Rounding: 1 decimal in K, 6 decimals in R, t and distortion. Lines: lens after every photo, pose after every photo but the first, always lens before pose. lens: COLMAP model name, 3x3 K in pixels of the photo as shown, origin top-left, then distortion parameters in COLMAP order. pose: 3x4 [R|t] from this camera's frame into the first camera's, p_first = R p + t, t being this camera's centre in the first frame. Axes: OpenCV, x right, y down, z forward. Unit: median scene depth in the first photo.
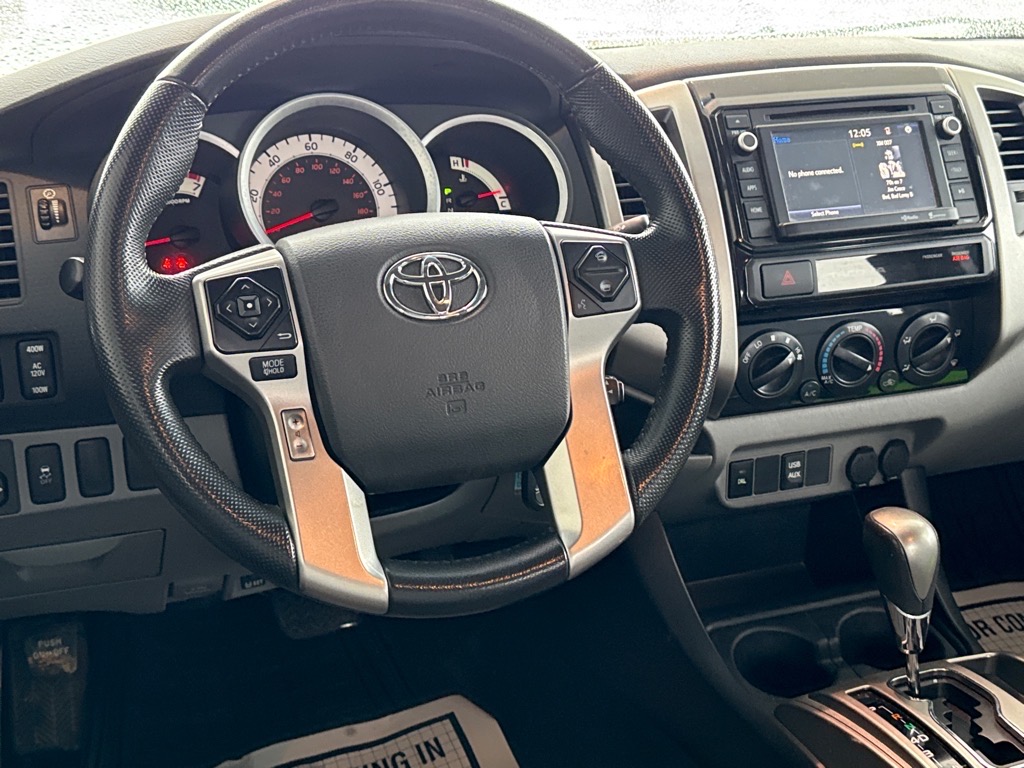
lens RADIAL K [[1366.4, 0, 505.9], [0, 1366.4, 386.4], [0, 0, 1]] dist [0.147184, 0.000000]
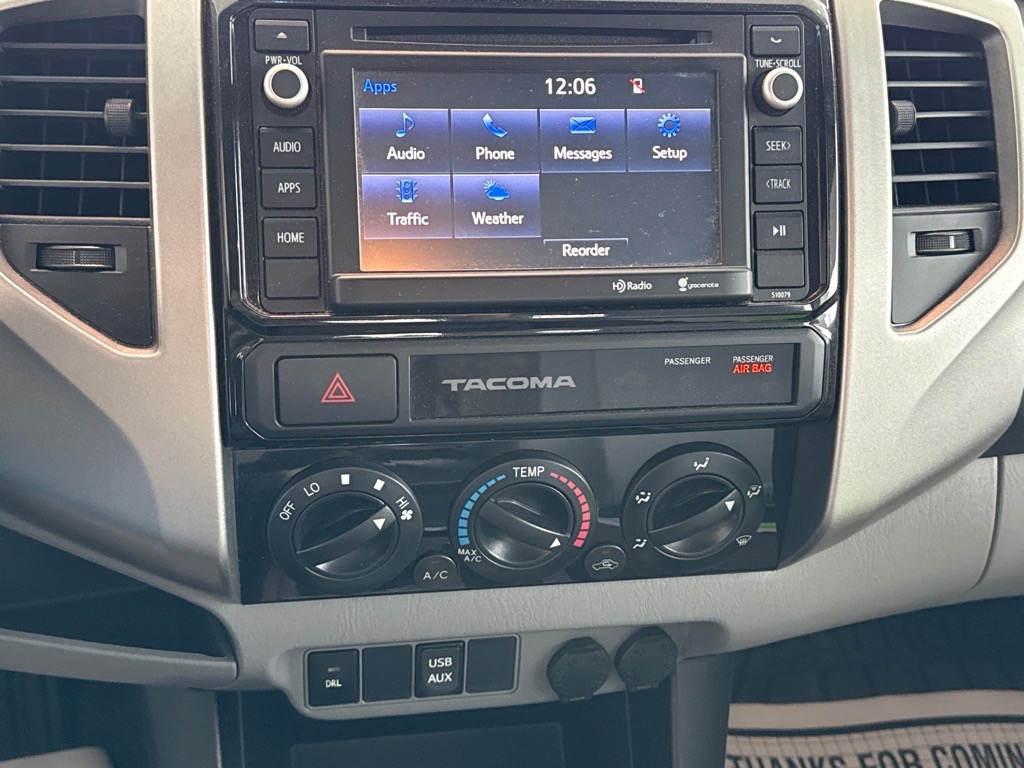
lens RADIAL K [[1211.1, 0, 516.5], [0, 1211.1, 383.7], [0, 0, 1]] dist [0.147696, 0.000000]
pose [[0.976562, 0.149133, -0.155194, 0.311587], [-0.116839, 0.972873, 0.199668, -0.162151], [0.180761, -0.176855, 0.967495, 0.565129]]
